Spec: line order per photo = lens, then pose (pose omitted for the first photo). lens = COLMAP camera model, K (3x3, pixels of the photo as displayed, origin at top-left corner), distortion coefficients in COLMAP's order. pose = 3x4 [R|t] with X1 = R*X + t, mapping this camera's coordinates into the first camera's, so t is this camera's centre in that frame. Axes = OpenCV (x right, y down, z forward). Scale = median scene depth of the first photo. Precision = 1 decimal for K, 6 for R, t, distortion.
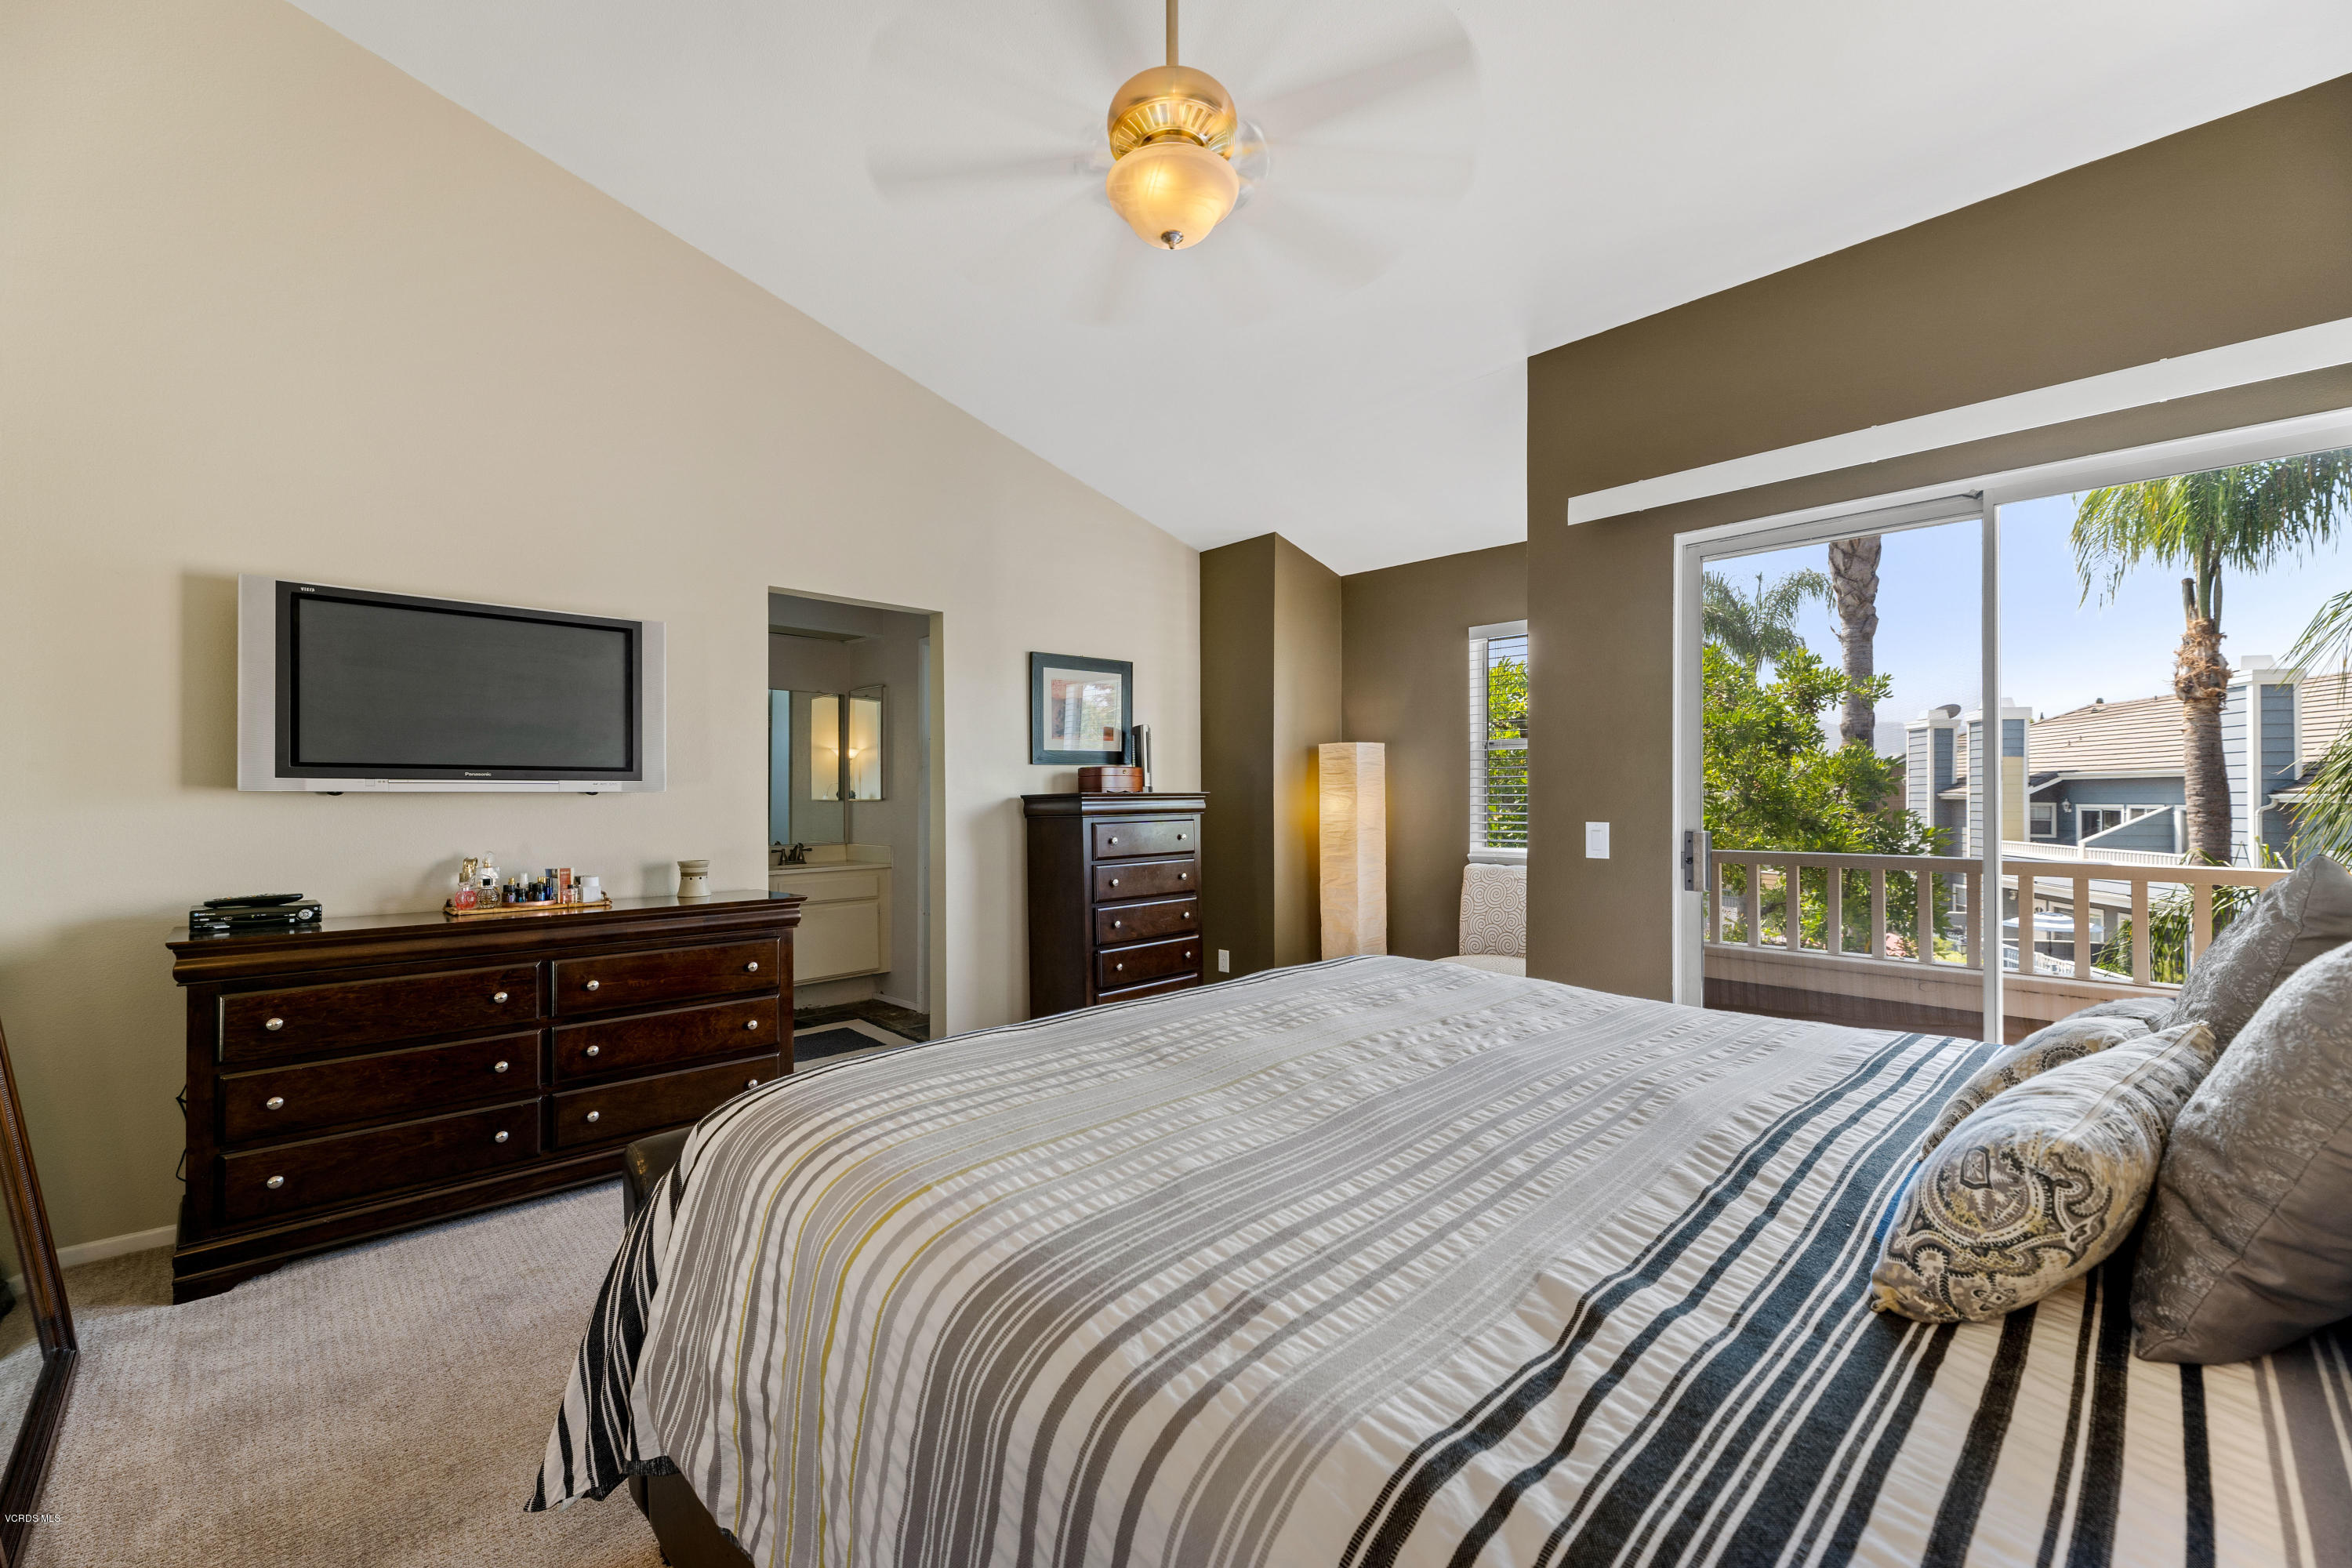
lens RADIAL K [[949.3, 0, 1177.1], [0, 949.3, 788.6], [0, 0, 1]] dist [0.003313, -0.001271]
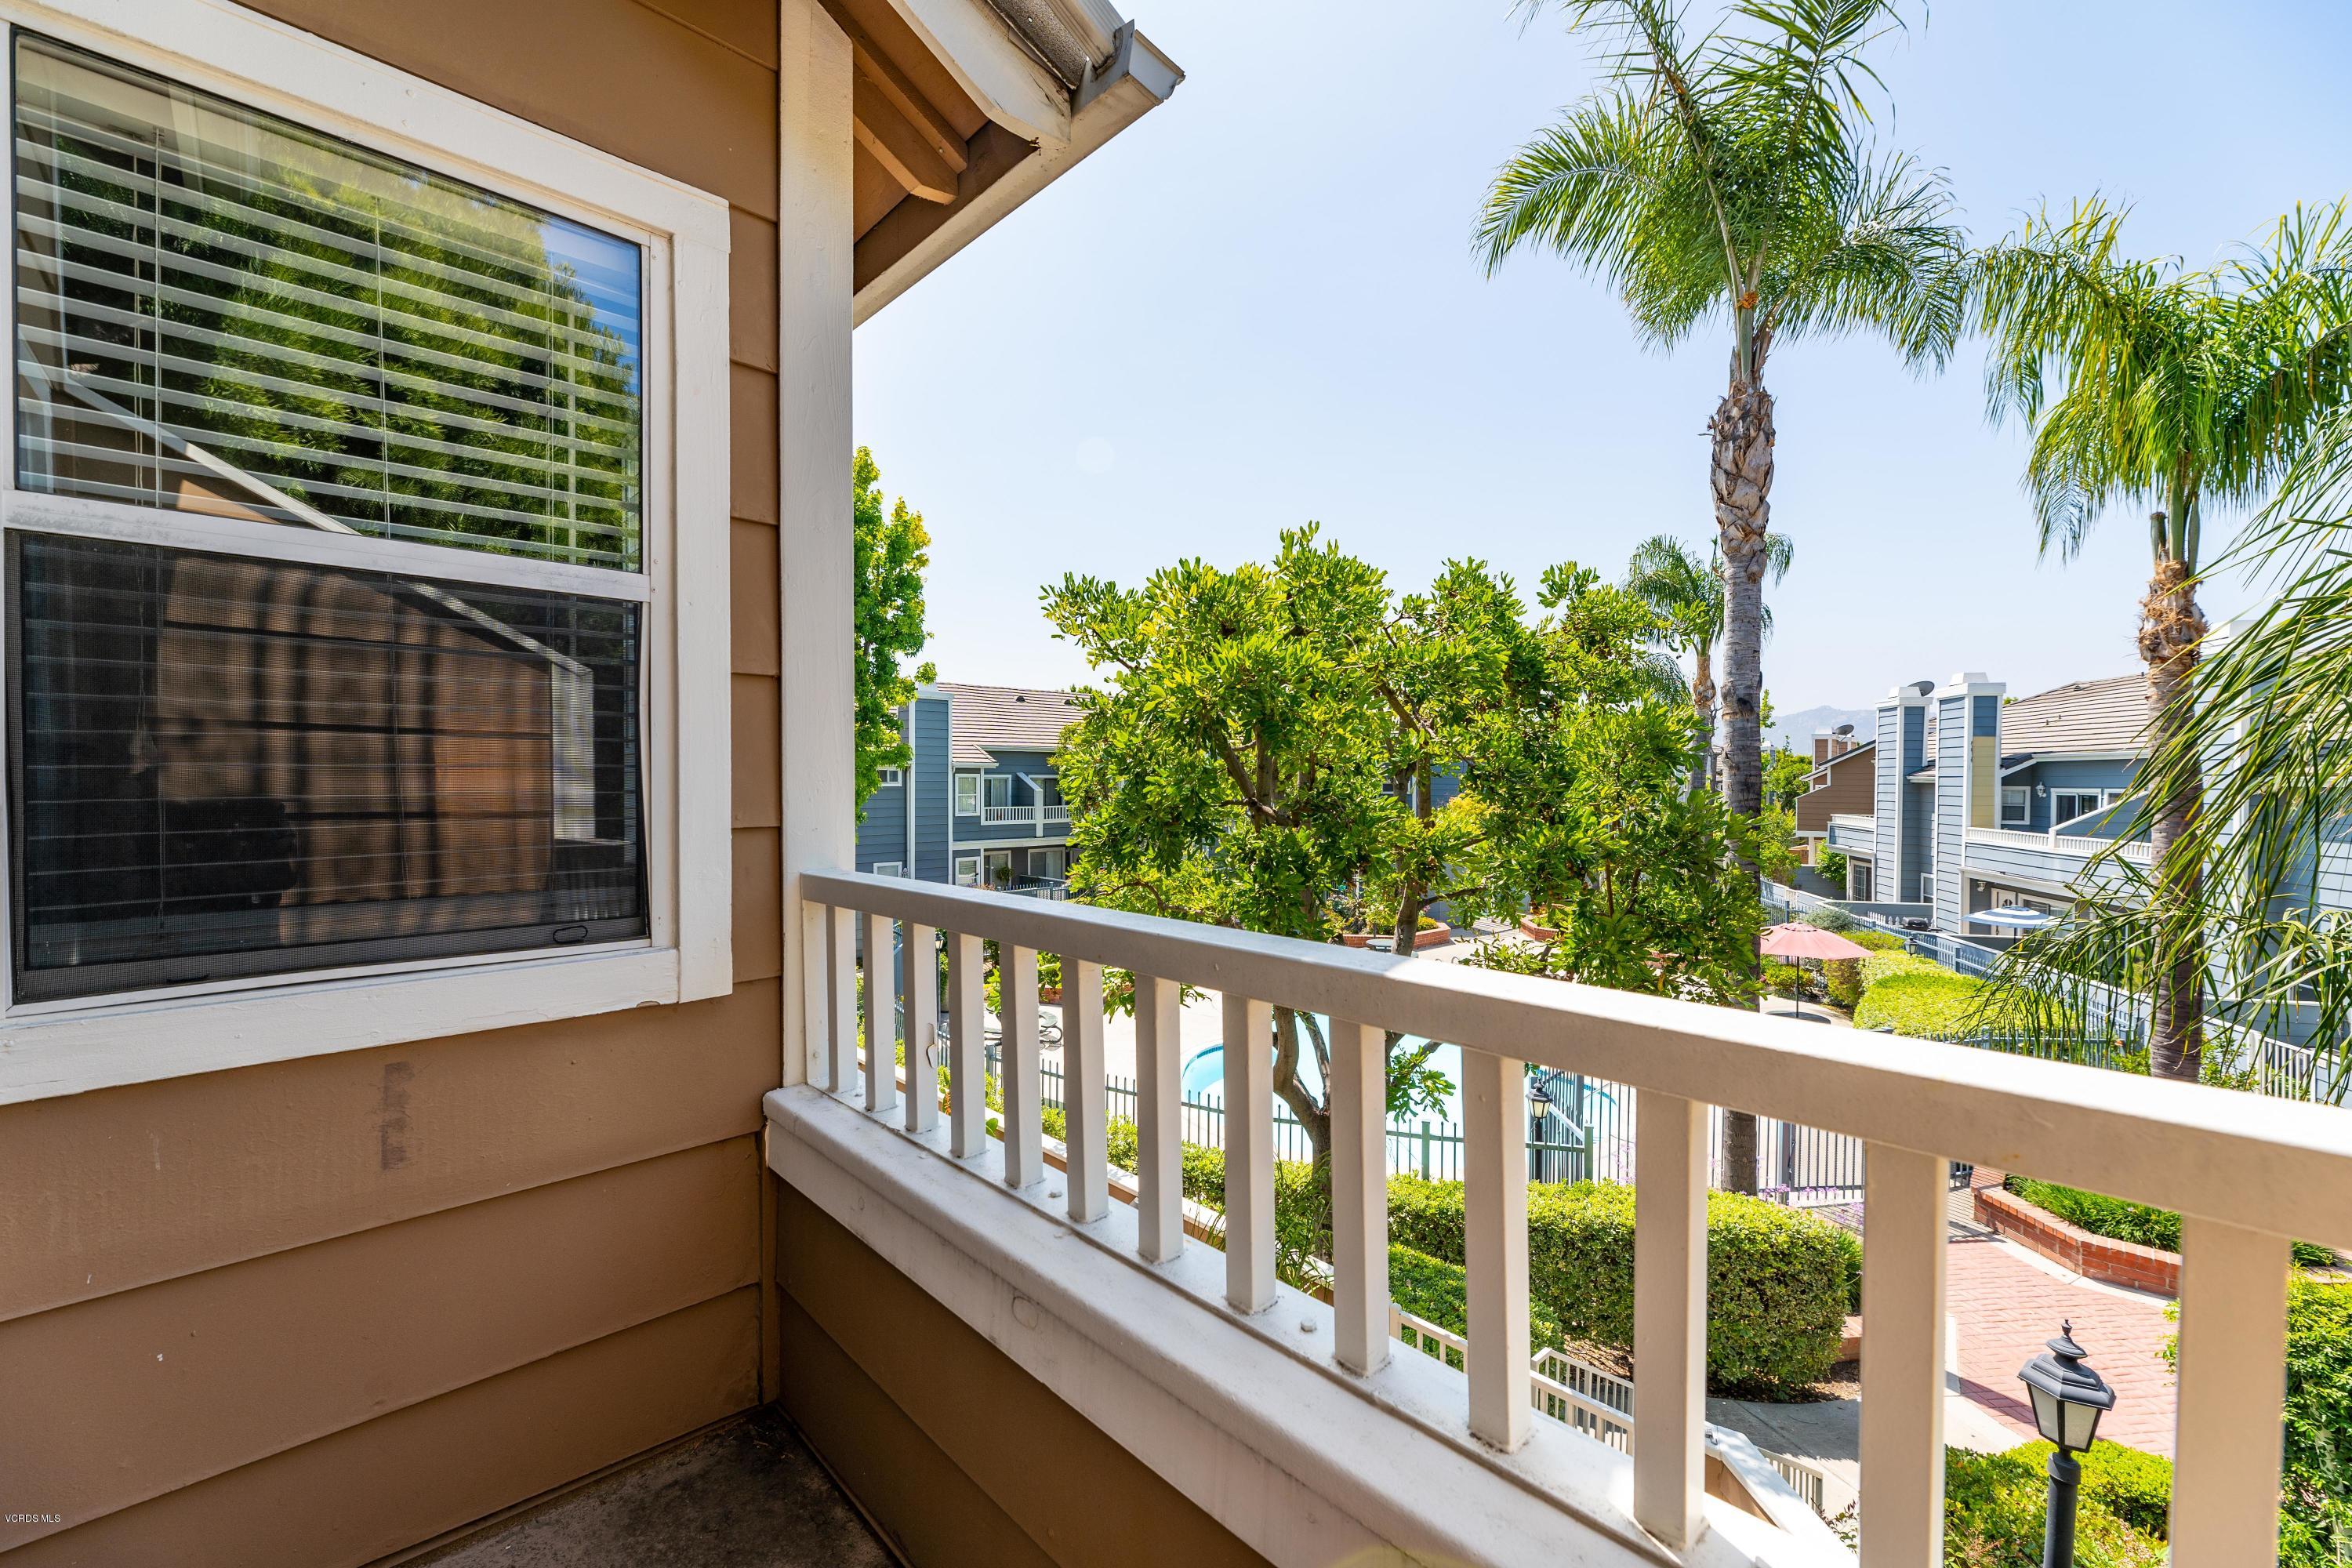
lens RADIAL K [[949.3, 0, 1173.5], [0, 949.3, 790.4], [0, 0, 1]] dist [0.003313, -0.001271]
pose [[0.999995, 0.003107, 0.000295, 0.096749], [-0.003112, 0.999774, 0.021034, 0.001785], [-0.000230, -0.021035, 0.999779, 0.079400]]
